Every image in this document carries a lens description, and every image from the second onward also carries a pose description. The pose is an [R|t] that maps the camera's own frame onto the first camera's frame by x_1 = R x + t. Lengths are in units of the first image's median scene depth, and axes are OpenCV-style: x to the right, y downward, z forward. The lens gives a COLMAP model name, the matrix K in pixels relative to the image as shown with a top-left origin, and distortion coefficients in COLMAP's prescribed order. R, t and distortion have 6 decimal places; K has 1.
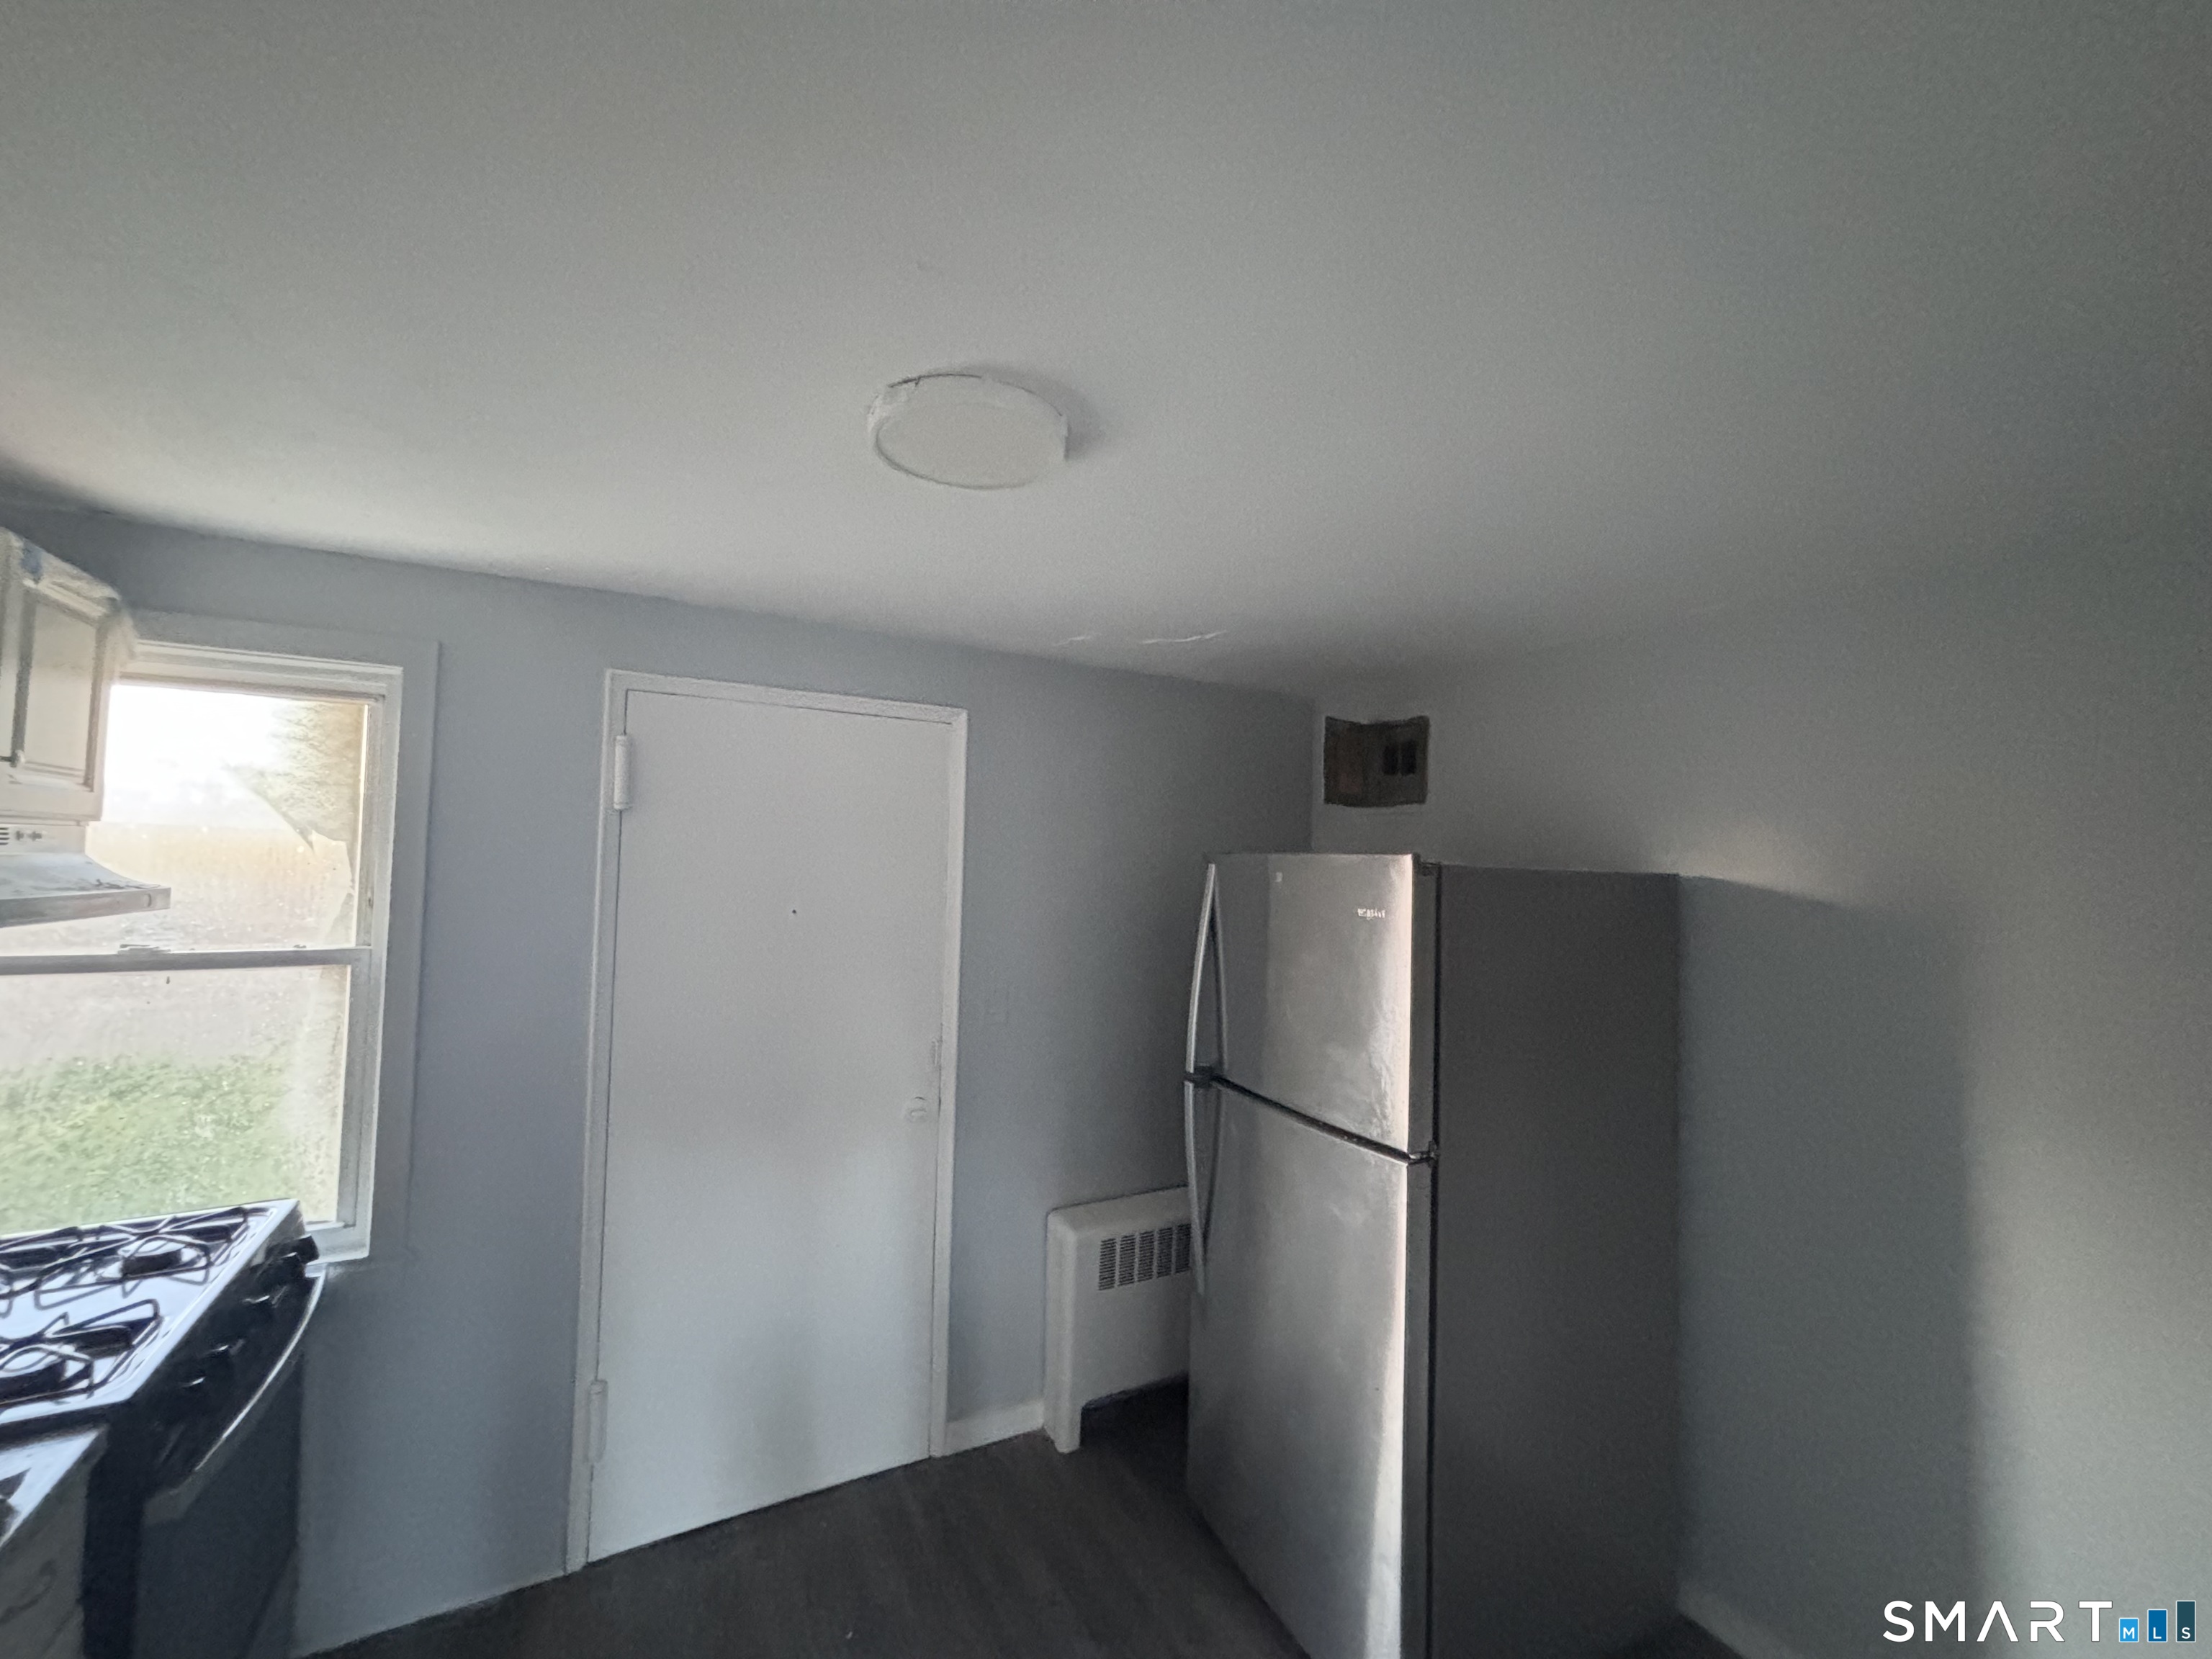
lens RADIAL K [[888.2, 0, 1097.3], [0, 888.2, 830.8], [0, 0, 1]] dist [0.009730, -0.000130]
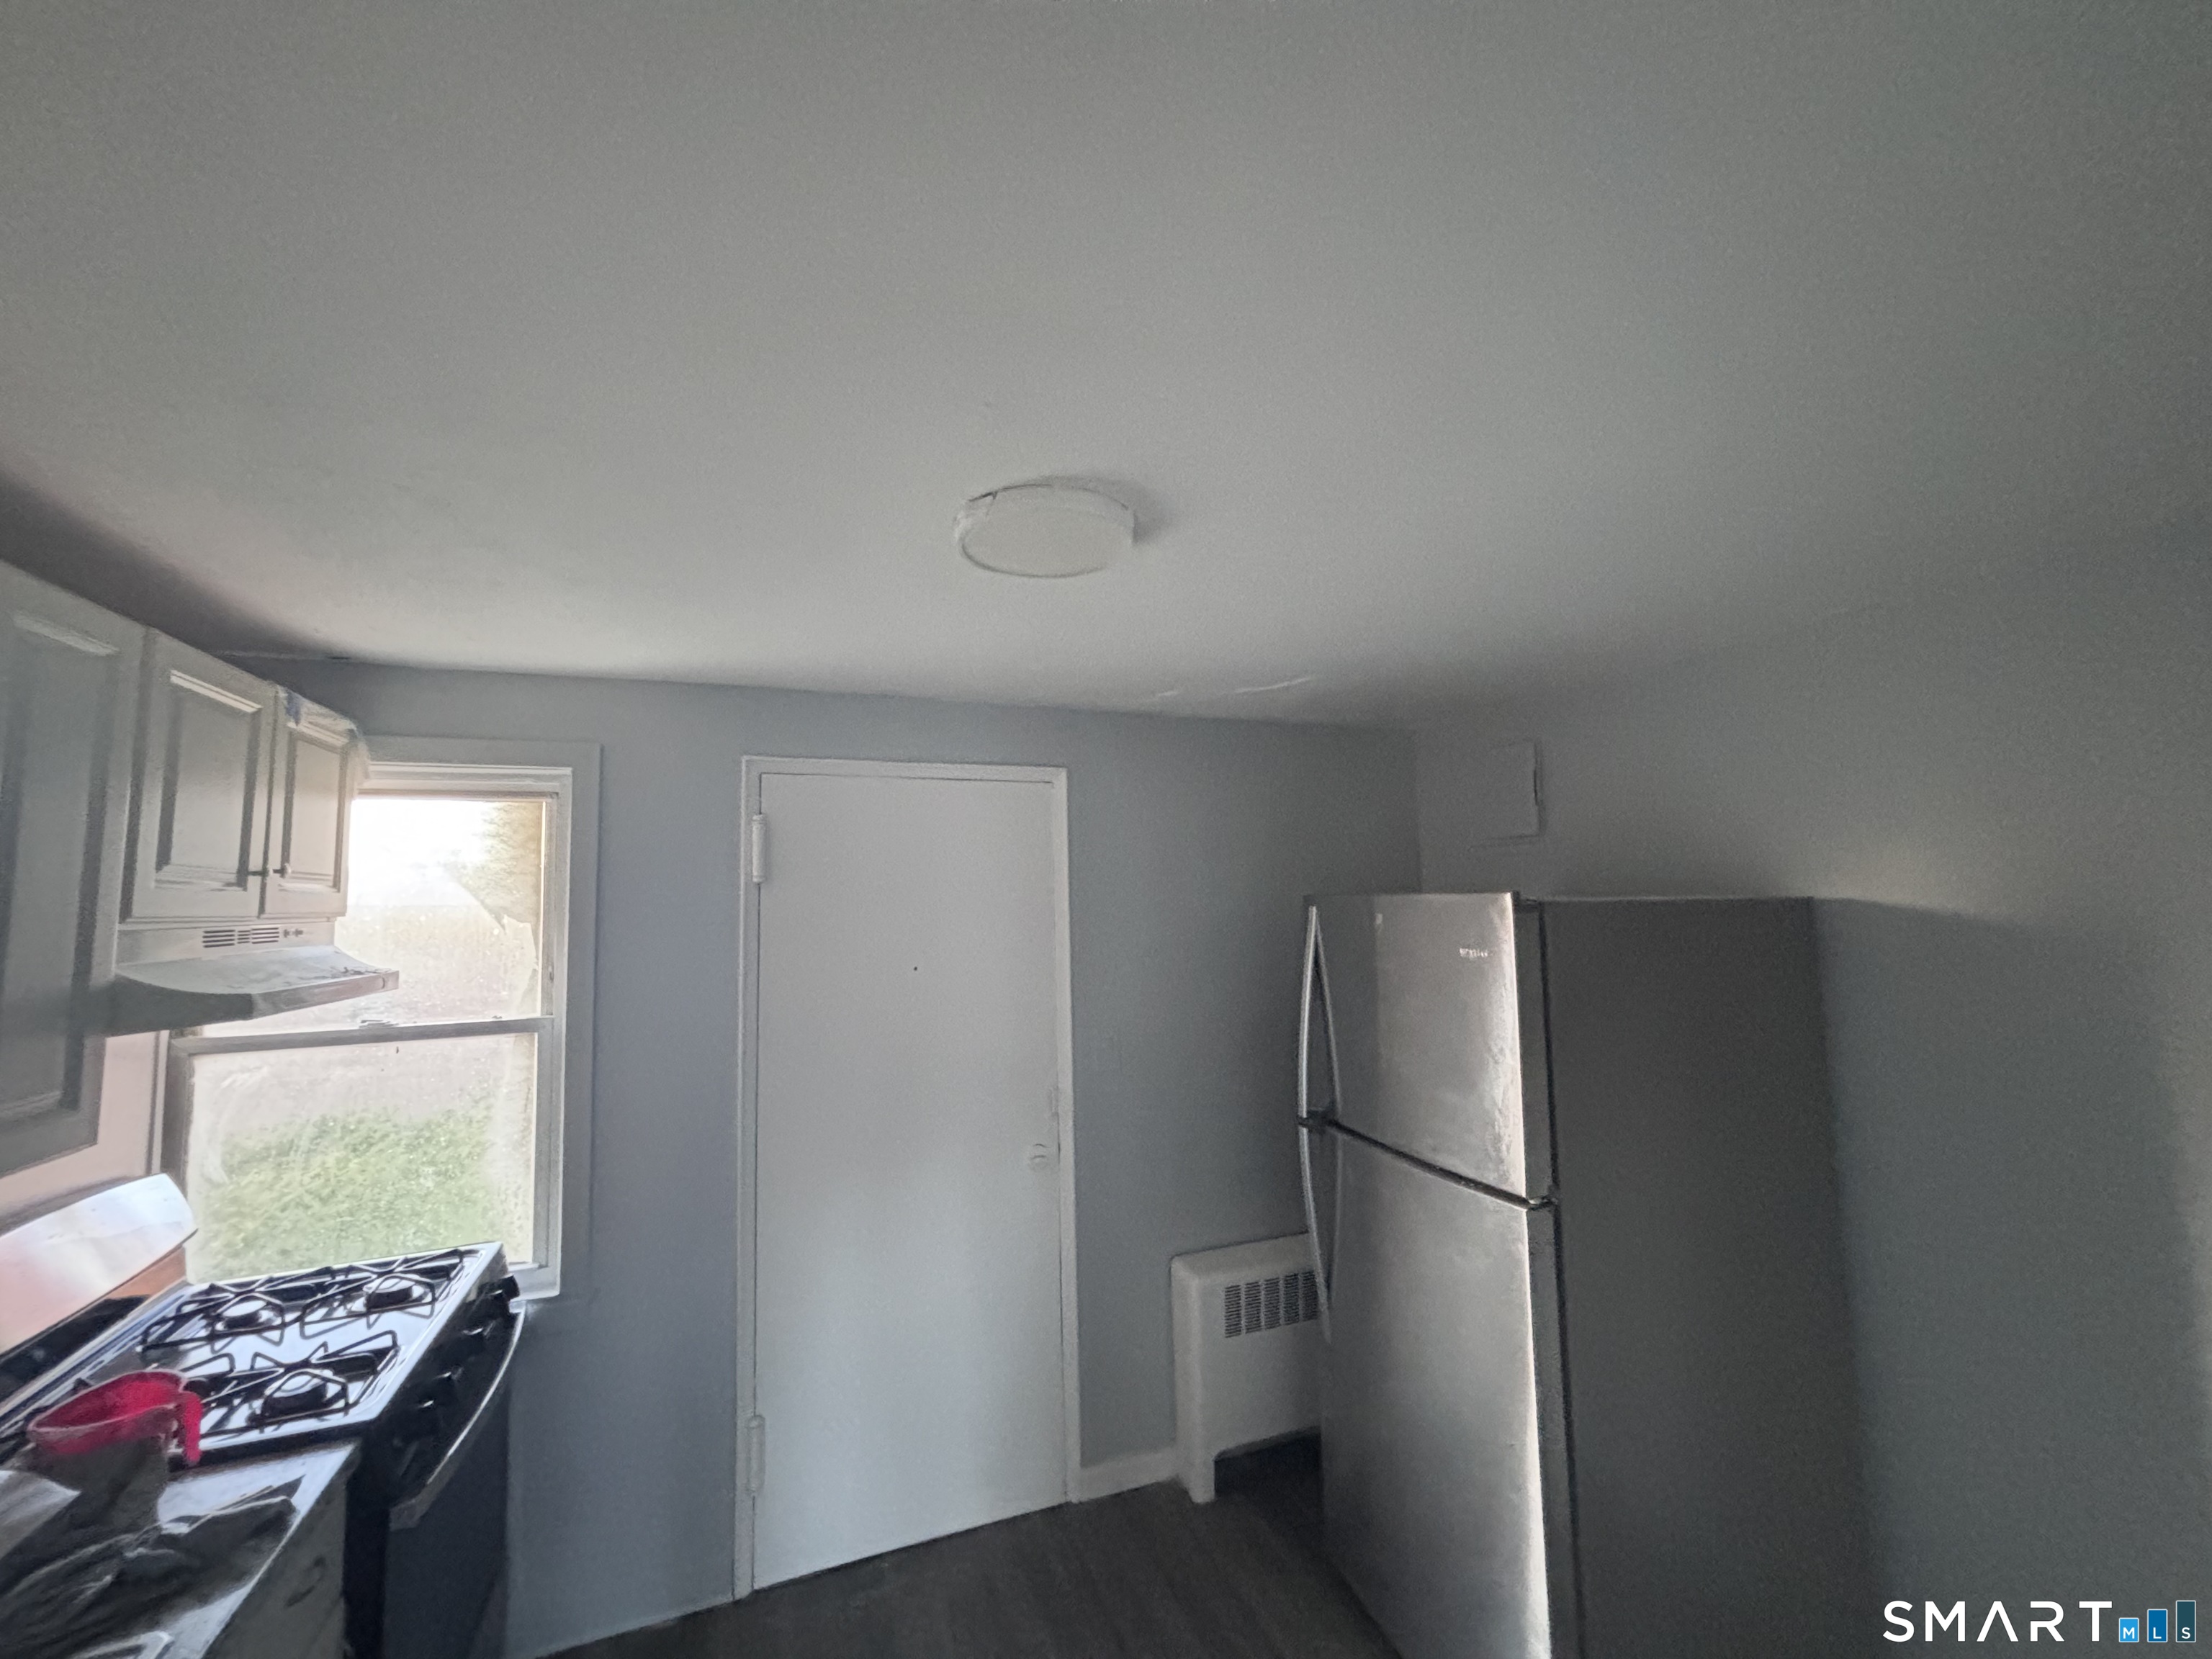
lens RADIAL K [[888.2, 0, 1100.7], [0, 888.2, 836.7], [0, 0, 1]] dist [0.009730, -0.000130]
pose [[0.990755, -0.054700, -0.124147, 0.025907], [0.050032, 0.997929, -0.040419, -0.016858], [0.126101, 0.033834, 0.991440, -0.040657]]
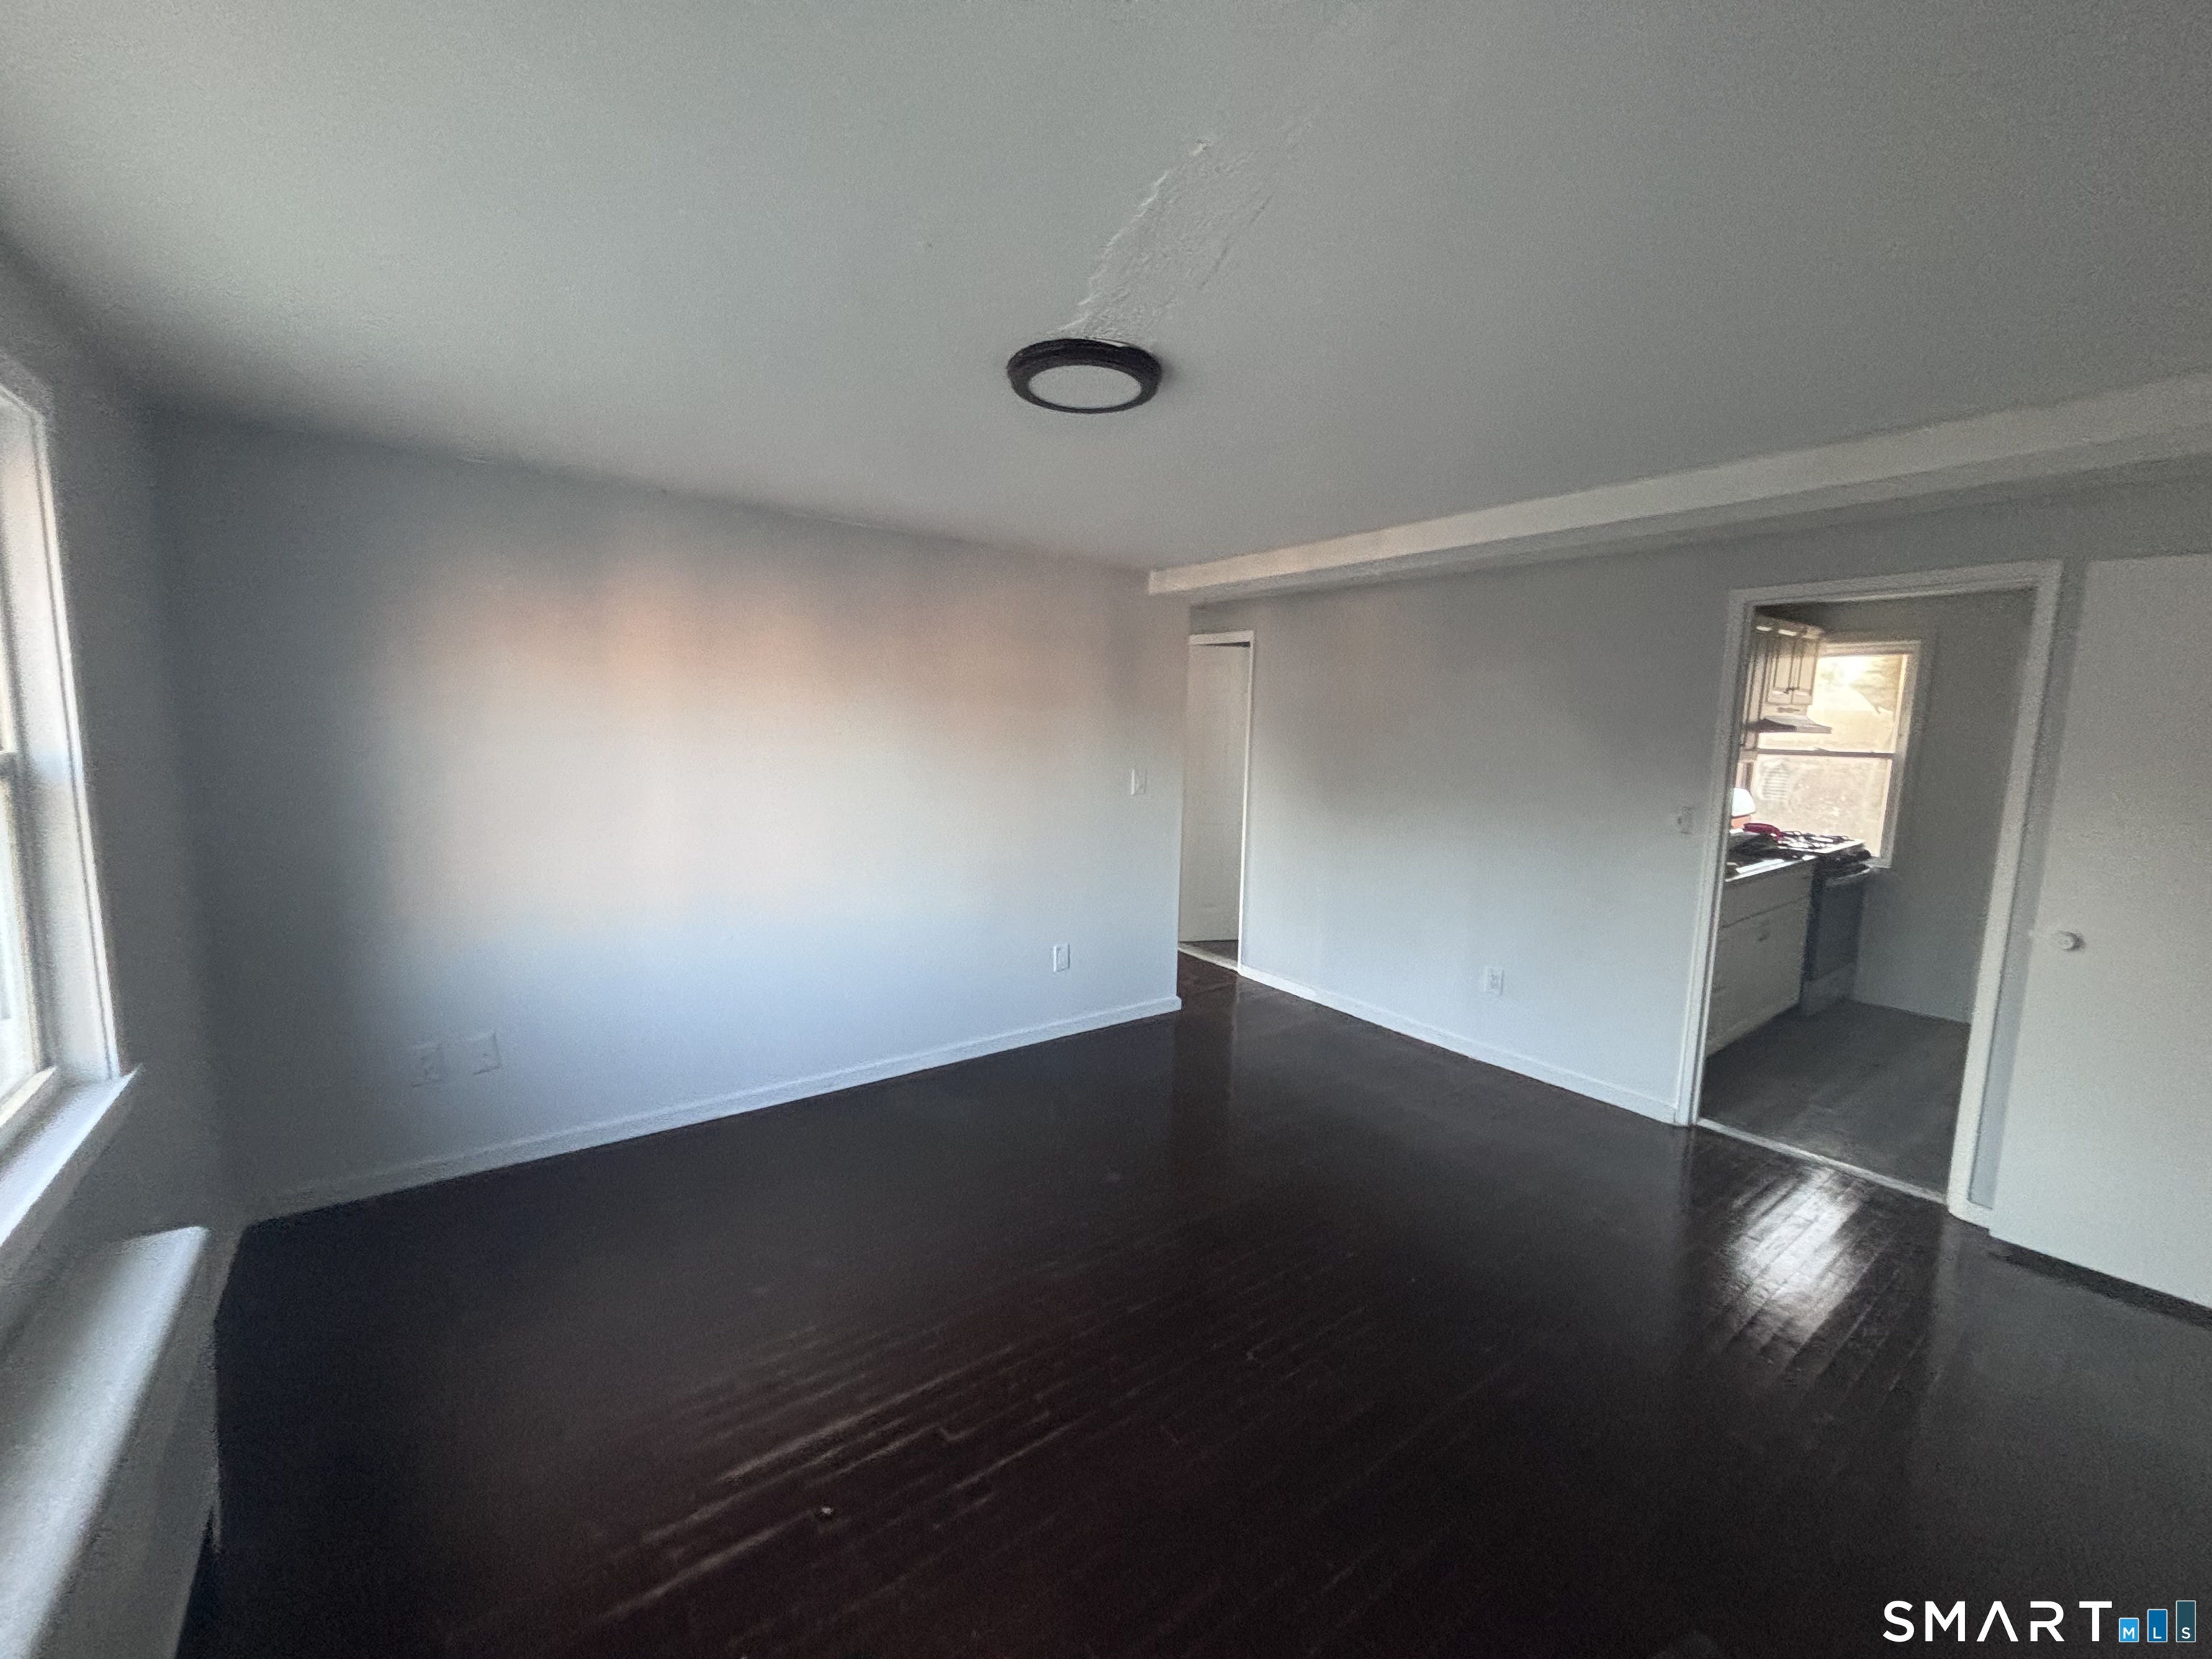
lens RADIAL K [[888.2, 0, 1086.8], [0, 888.2, 841.3], [0, 0, 1]] dist [0.009730, -0.000130]
pose [[0.124415, 0.109550, -0.986164, 1.494961], [0.027382, 0.993129, 0.113778, 0.031676], [0.991852, -0.041159, 0.120560, -1.674149]]
